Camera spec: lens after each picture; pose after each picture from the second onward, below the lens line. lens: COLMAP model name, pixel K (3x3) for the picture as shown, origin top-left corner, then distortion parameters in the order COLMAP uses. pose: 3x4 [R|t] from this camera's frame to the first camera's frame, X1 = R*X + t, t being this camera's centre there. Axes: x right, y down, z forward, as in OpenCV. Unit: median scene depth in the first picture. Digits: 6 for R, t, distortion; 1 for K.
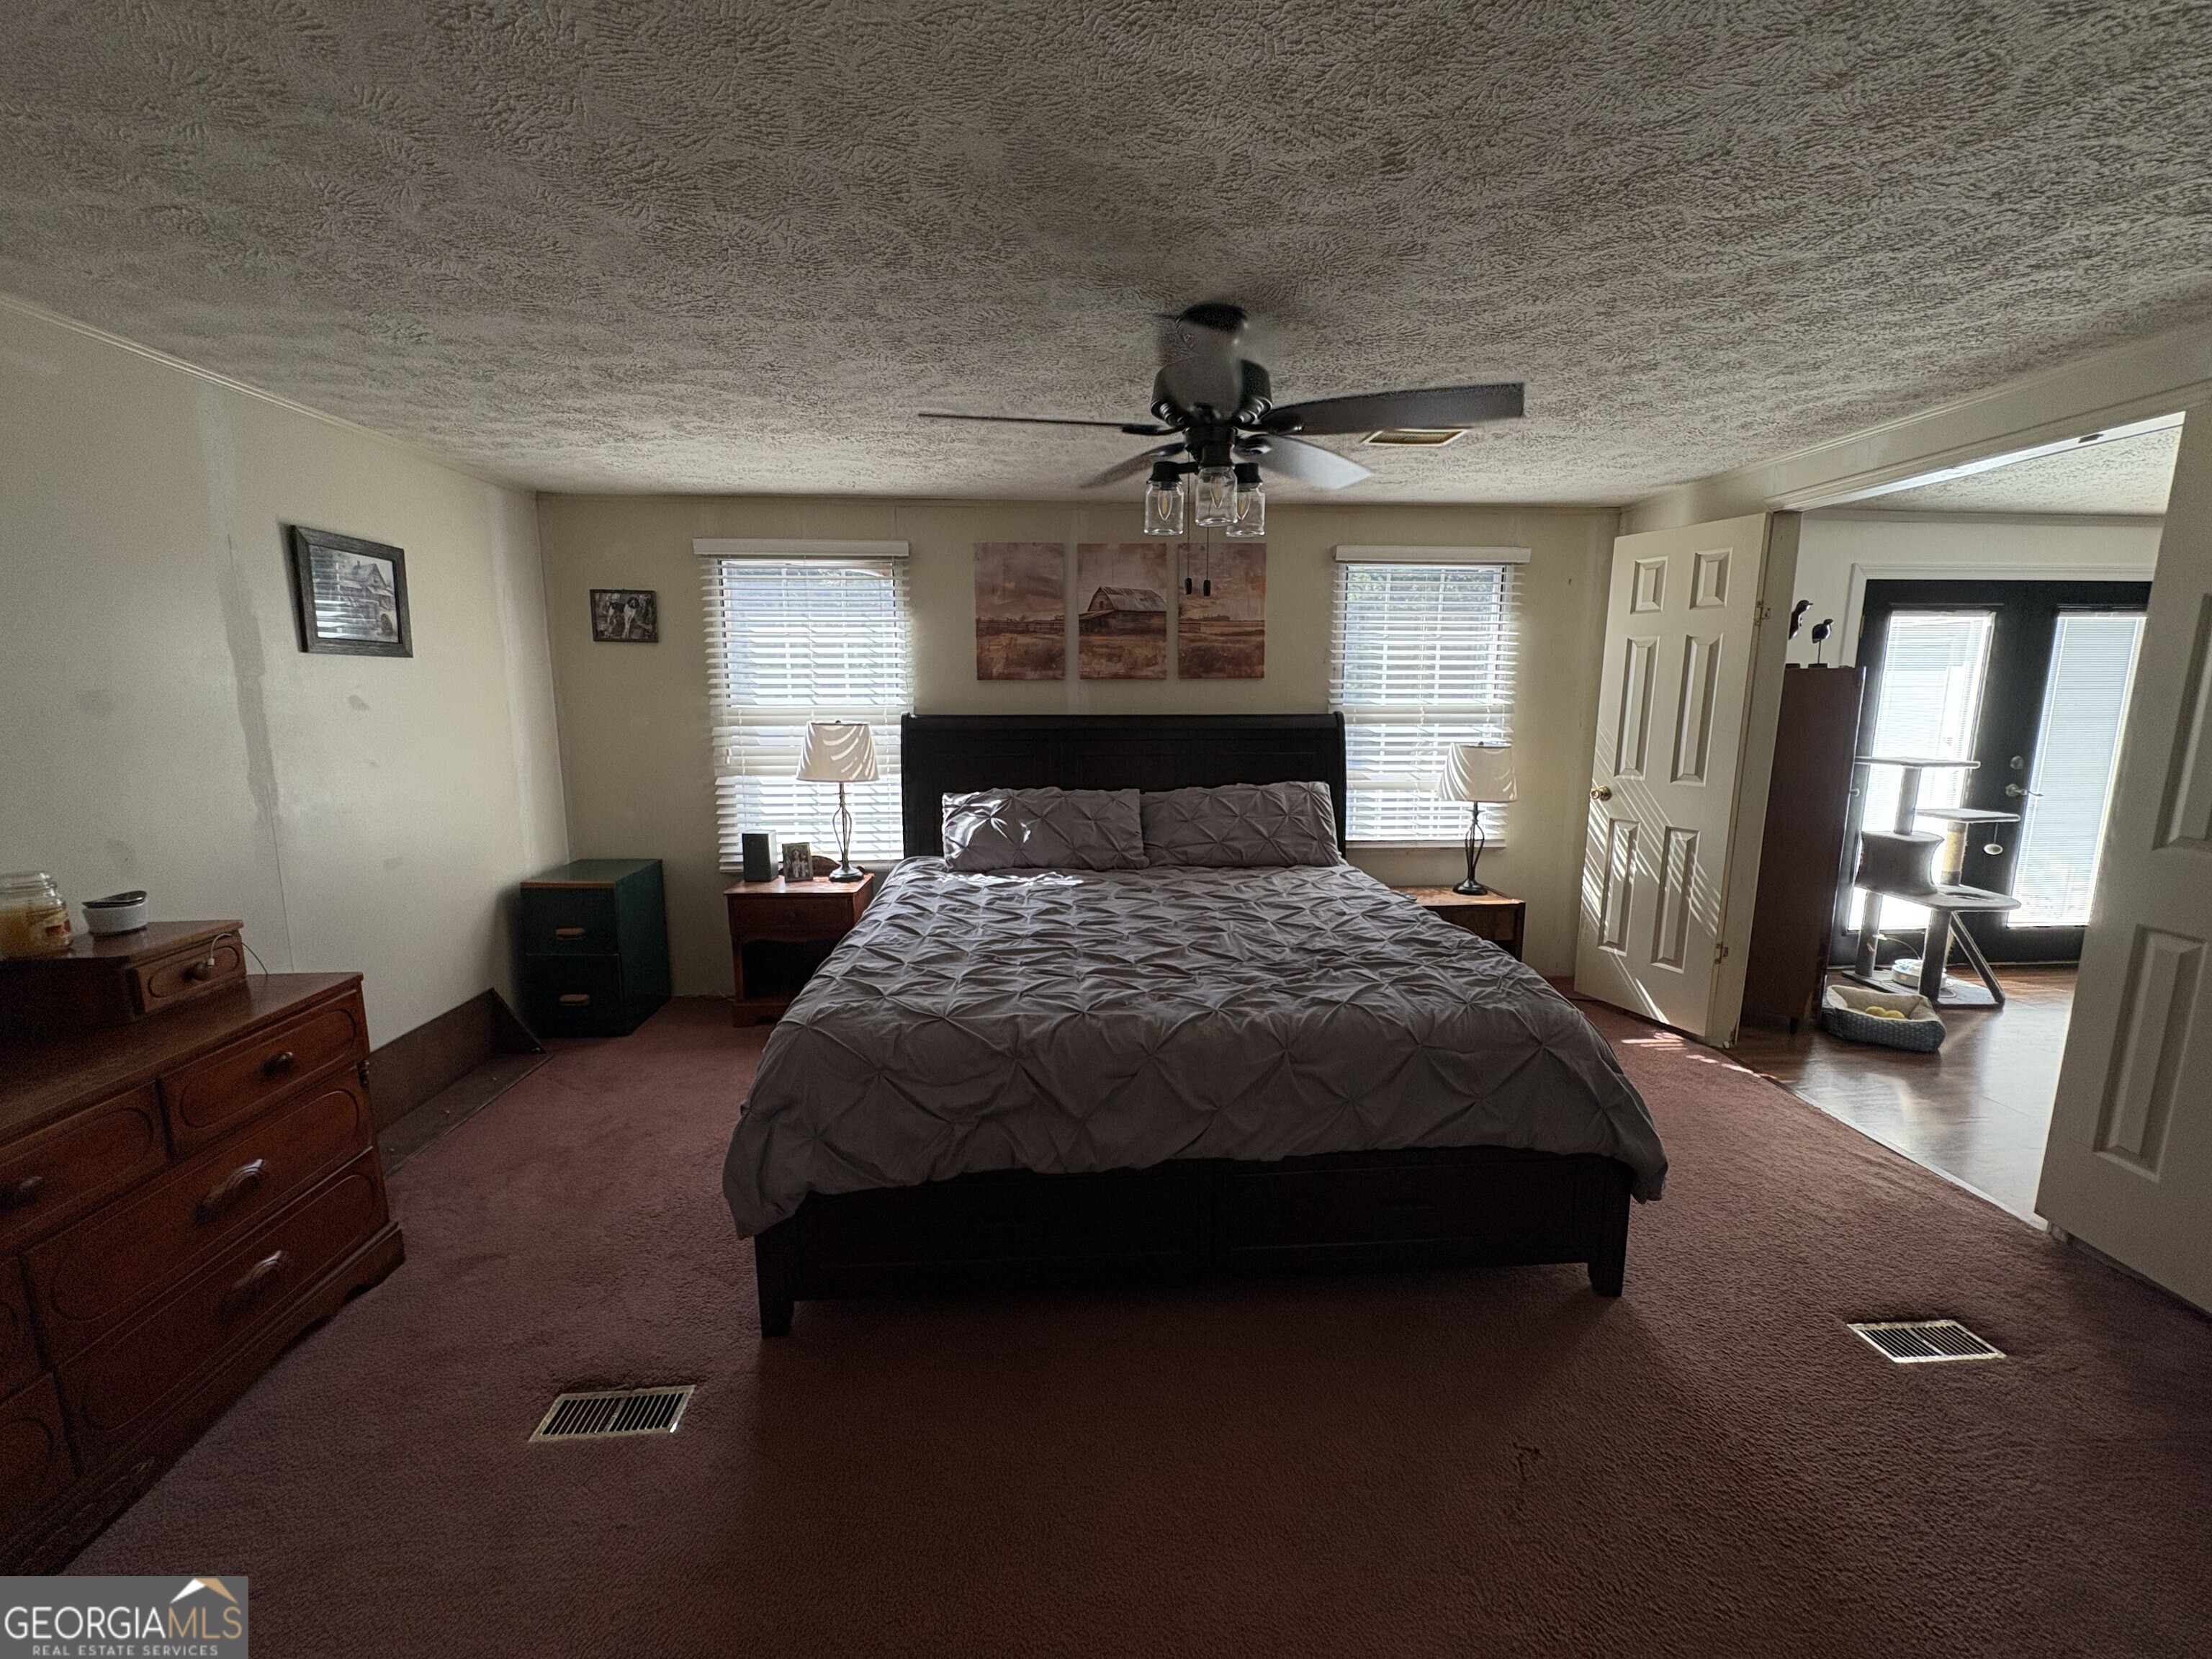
lens RADIAL K [[884.2, 0, 1110.1], [0, 884.2, 830.6], [0, 0, 1]] dist [-0.001291, 0.000436]
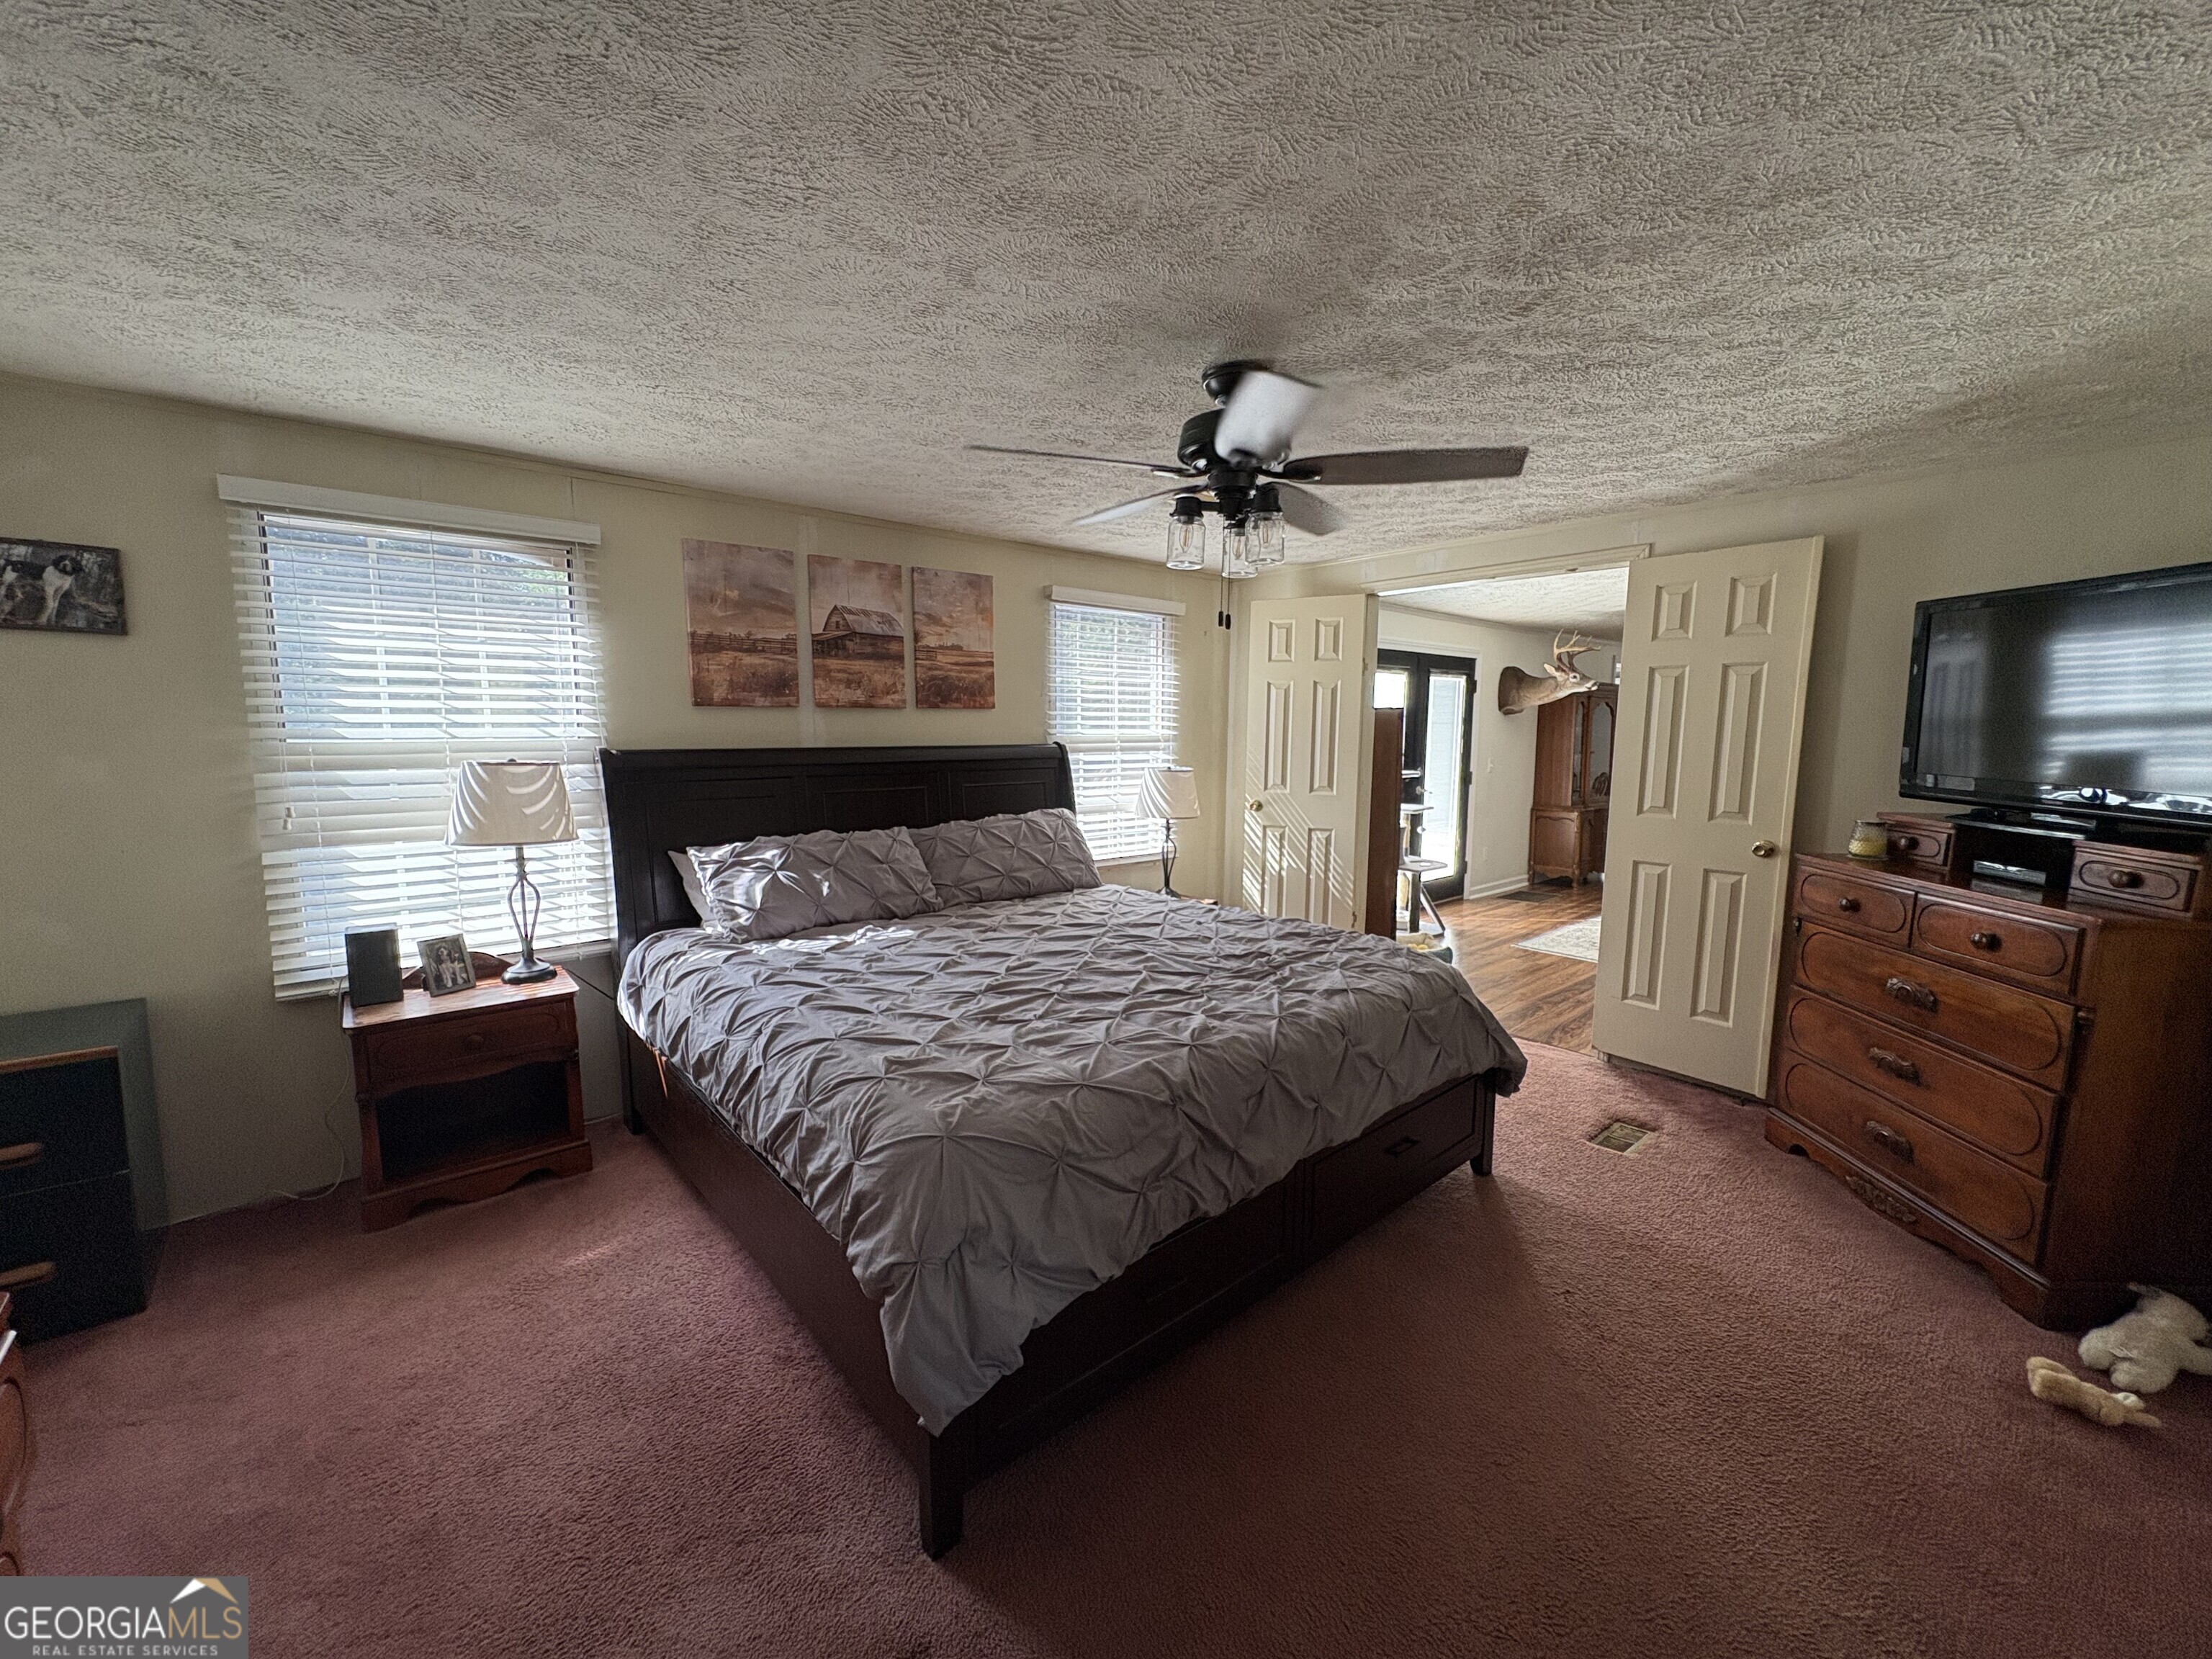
lens RADIAL K [[884.2, 0, 1110.1], [0, 884.2, 830.6], [0, 0, 1]] dist [-0.001291, 0.000436]
pose [[0.797062, -0.068640, 0.599984, -0.347791], [0.091736, 0.995752, -0.007951, -0.015689], [-0.596889, 0.061378, 0.799973, 0.133427]]
